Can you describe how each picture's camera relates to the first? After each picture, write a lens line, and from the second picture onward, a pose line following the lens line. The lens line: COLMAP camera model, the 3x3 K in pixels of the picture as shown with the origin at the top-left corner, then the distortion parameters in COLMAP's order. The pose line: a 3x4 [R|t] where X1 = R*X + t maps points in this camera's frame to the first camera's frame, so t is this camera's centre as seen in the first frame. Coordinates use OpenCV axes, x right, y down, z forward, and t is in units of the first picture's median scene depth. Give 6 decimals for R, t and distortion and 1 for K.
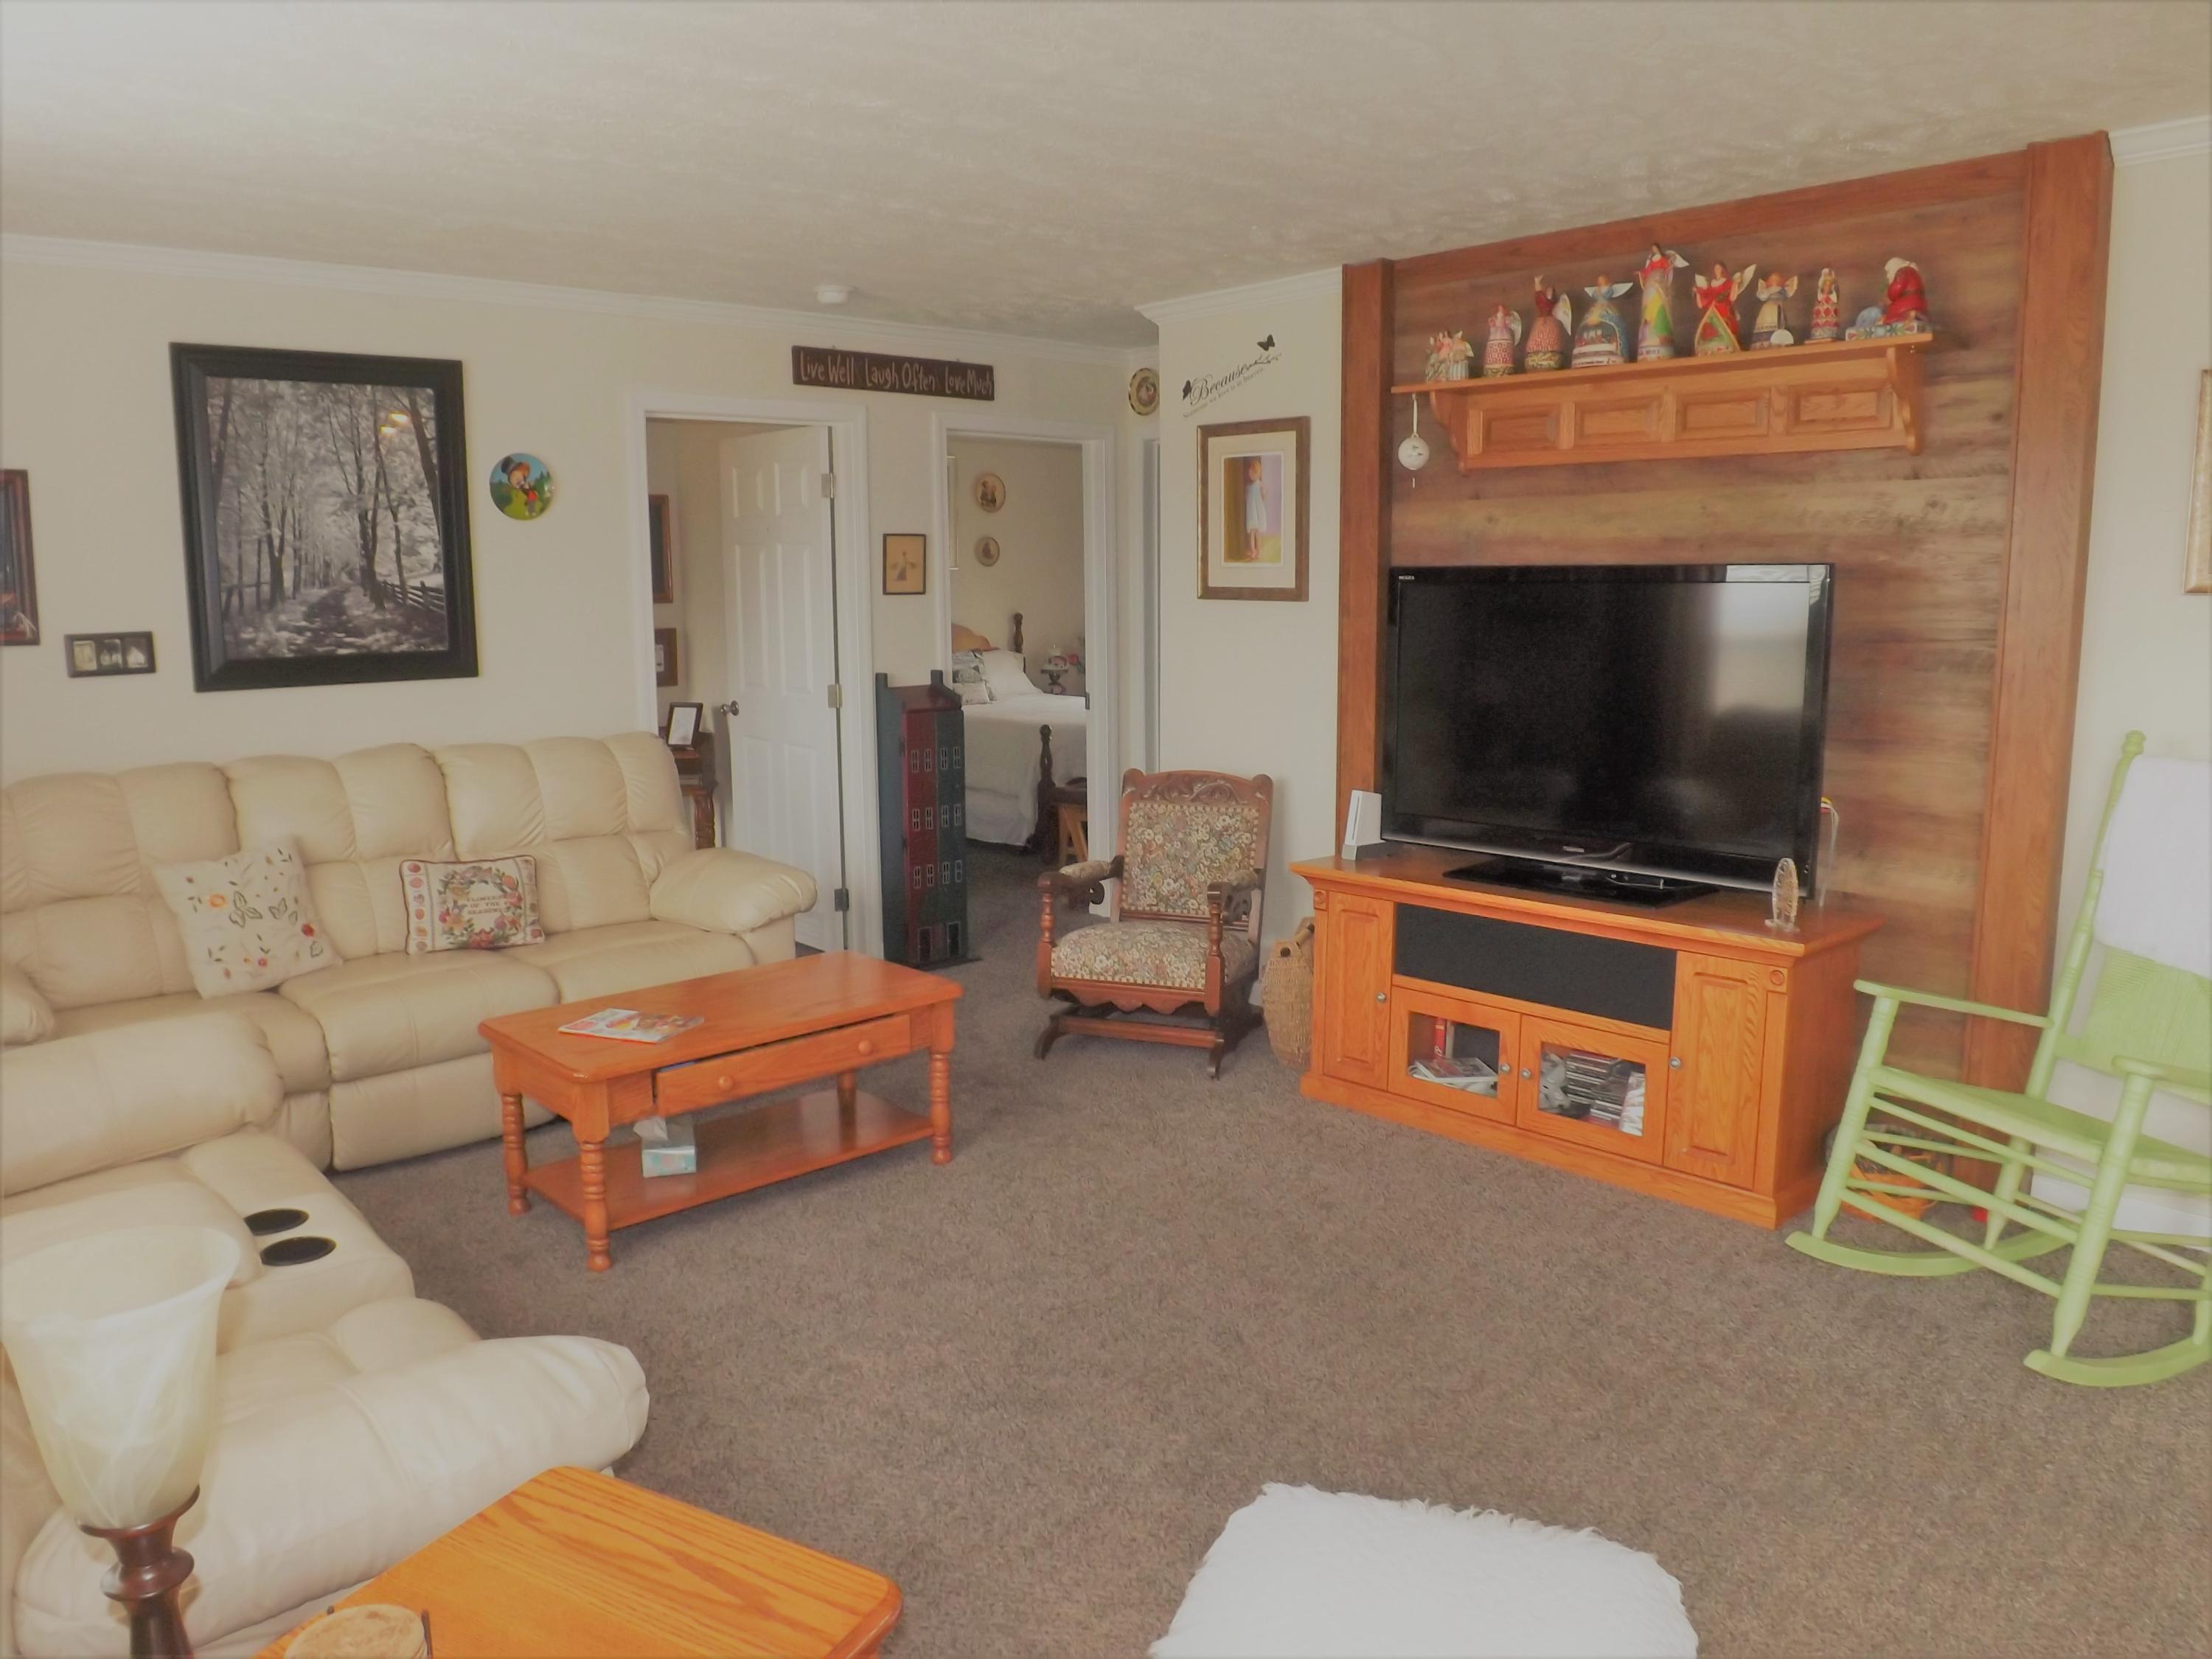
lens RADIAL K [[1606.2, 0, 1098.6], [0, 1606.2, 869.4], [0, 0, 1]] dist [-0.091414, 0.008219]
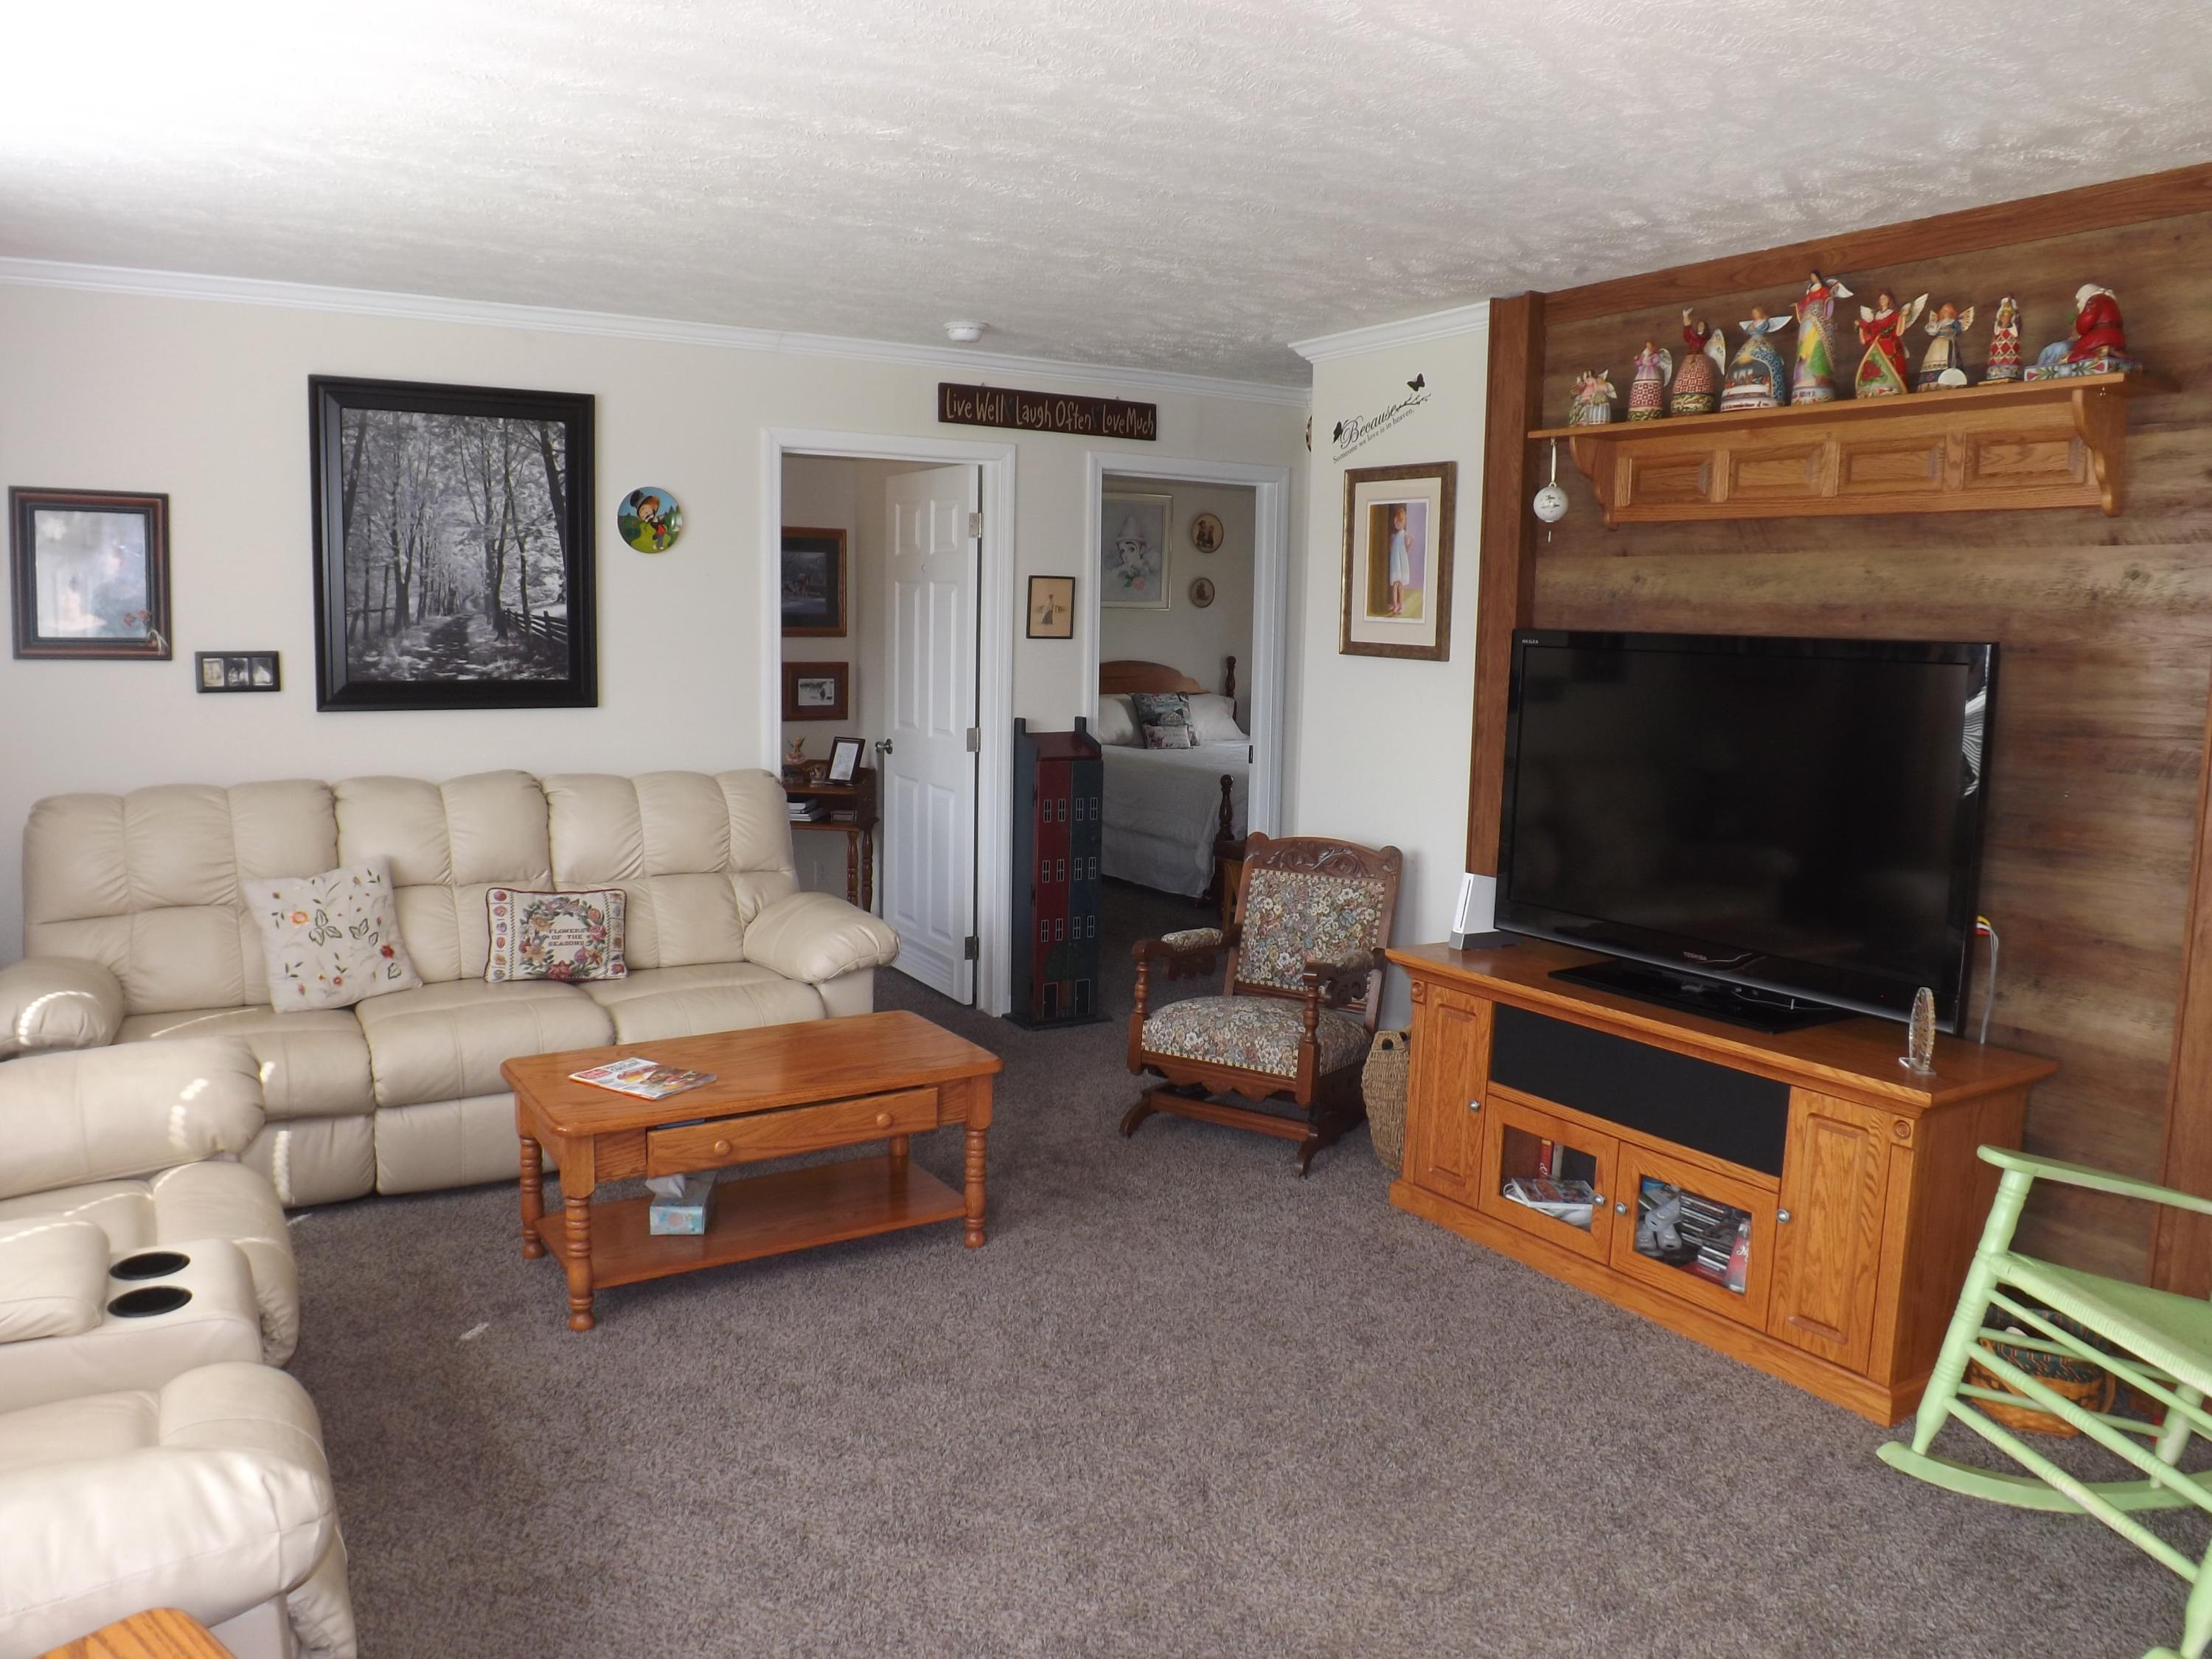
lens RADIAL K [[1611.4, 0, 1090.1], [0, 1611.4, 836.0], [0, 0, 1]] dist [-0.080954, -0.002221]
pose [[0.981438, 0.052612, -0.184424, 0.115984], [-0.060312, 0.997516, -0.036390, -0.023945], [0.182051, 0.046838, 0.982173, 0.068141]]
